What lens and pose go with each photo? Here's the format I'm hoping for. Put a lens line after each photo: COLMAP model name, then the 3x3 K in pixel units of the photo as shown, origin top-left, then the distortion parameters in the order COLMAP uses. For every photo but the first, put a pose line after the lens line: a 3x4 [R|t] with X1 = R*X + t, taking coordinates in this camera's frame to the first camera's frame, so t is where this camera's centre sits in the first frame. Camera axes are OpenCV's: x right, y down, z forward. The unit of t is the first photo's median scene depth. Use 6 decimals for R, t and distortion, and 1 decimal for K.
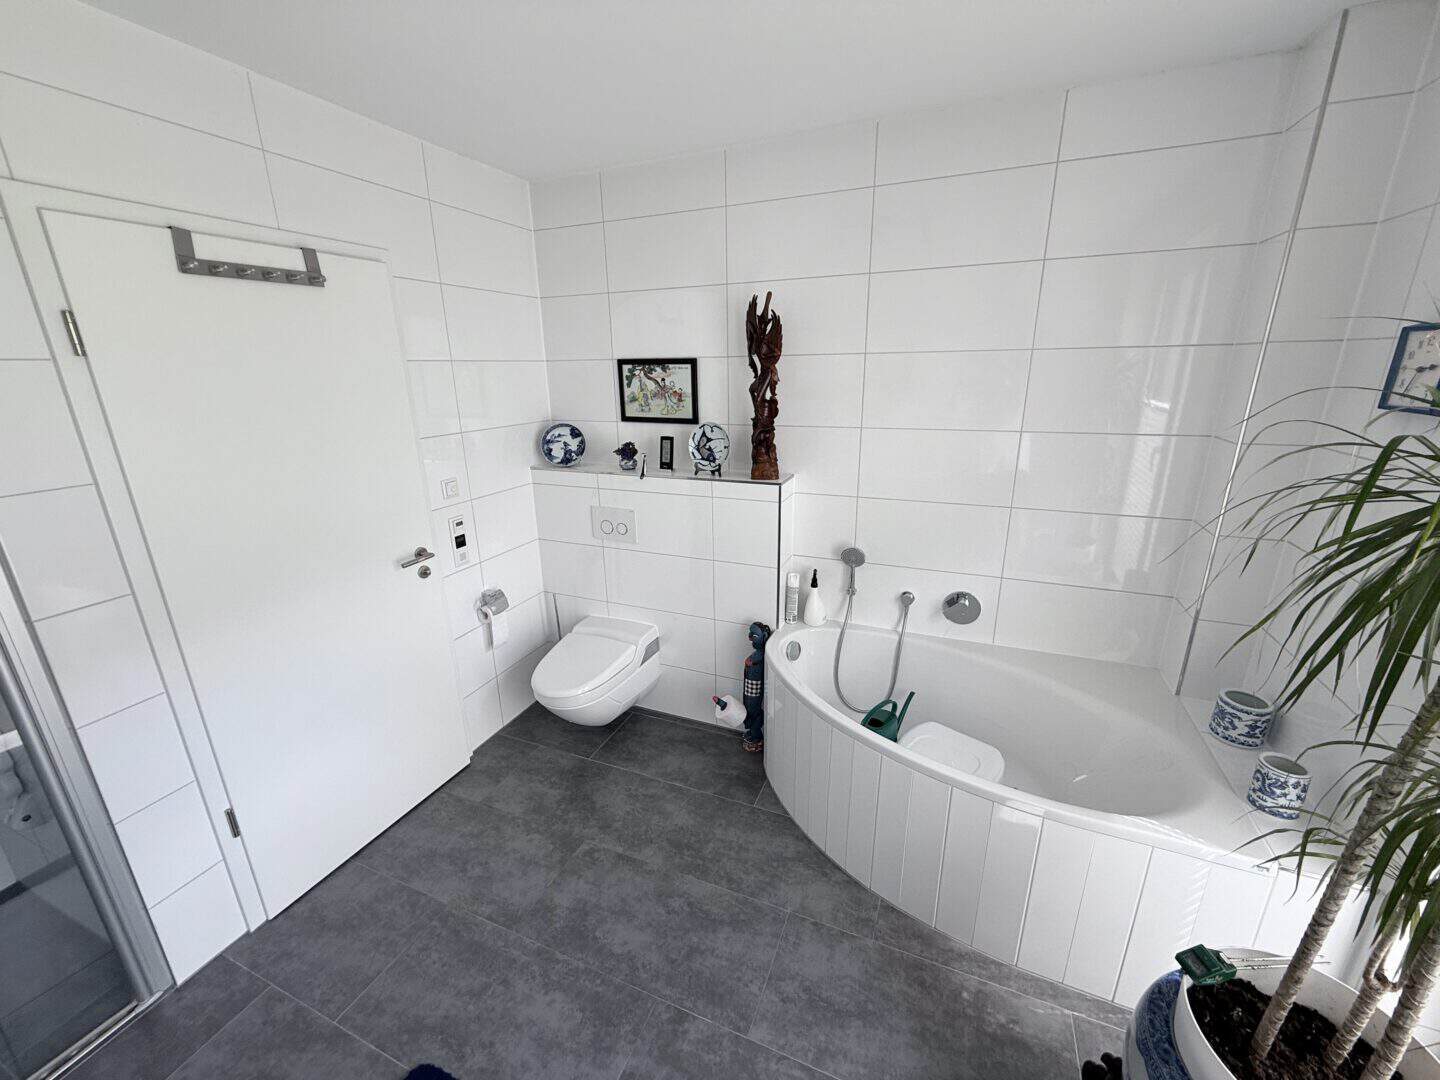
lens RADIAL K [[575.4, 0, 716.1], [0, 575.4, 538.5], [0, 0, 1]] dist [0.001428, -0.000328]
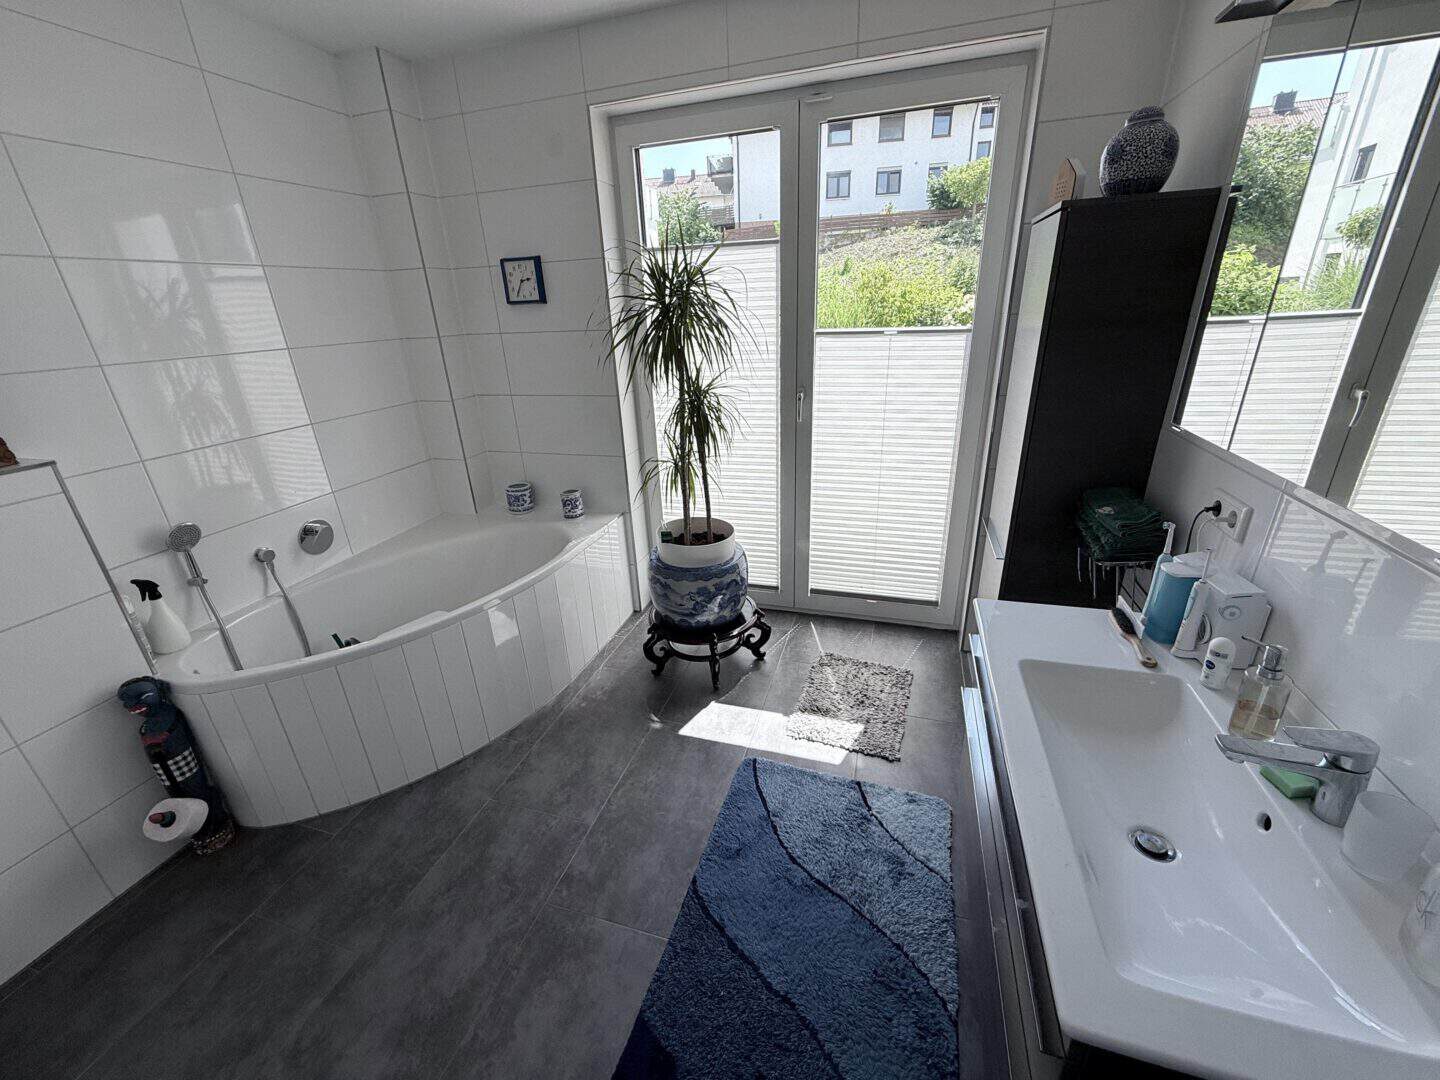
lens RADIAL K [[575.4, 0, 715.6], [0, 575.4, 537.9], [0, 0, 1]] dist [0.001428, -0.000328]
pose [[-0.093881, -0.355694, 0.929875, -0.534887], [0.334346, 0.868492, 0.365970, -0.010661], [-0.937763, 0.345258, 0.037390, 0.303471]]
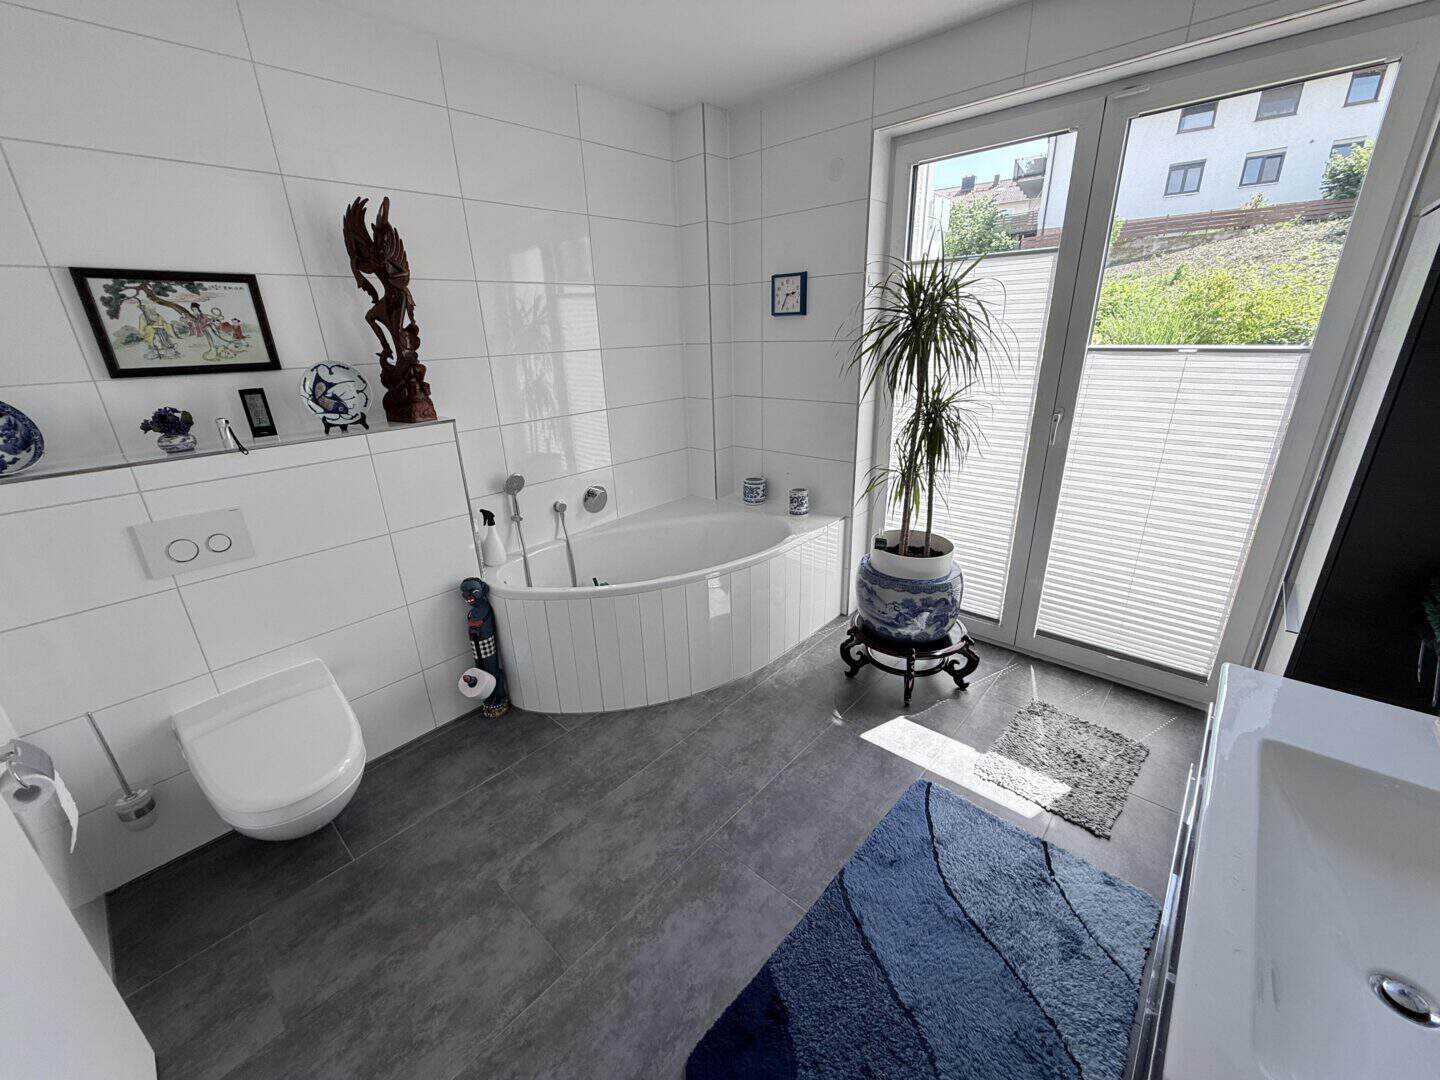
lens RADIAL K [[575.4, 0, 715.7], [0, 575.4, 538.1], [0, 0, 1]] dist [0.001428, -0.000328]
pose [[0.333123, -0.317144, 0.887946, -0.587167], [0.302099, 0.927989, 0.218110, 0.005932], [-0.893177, 0.195590, 0.404944, 0.268676]]
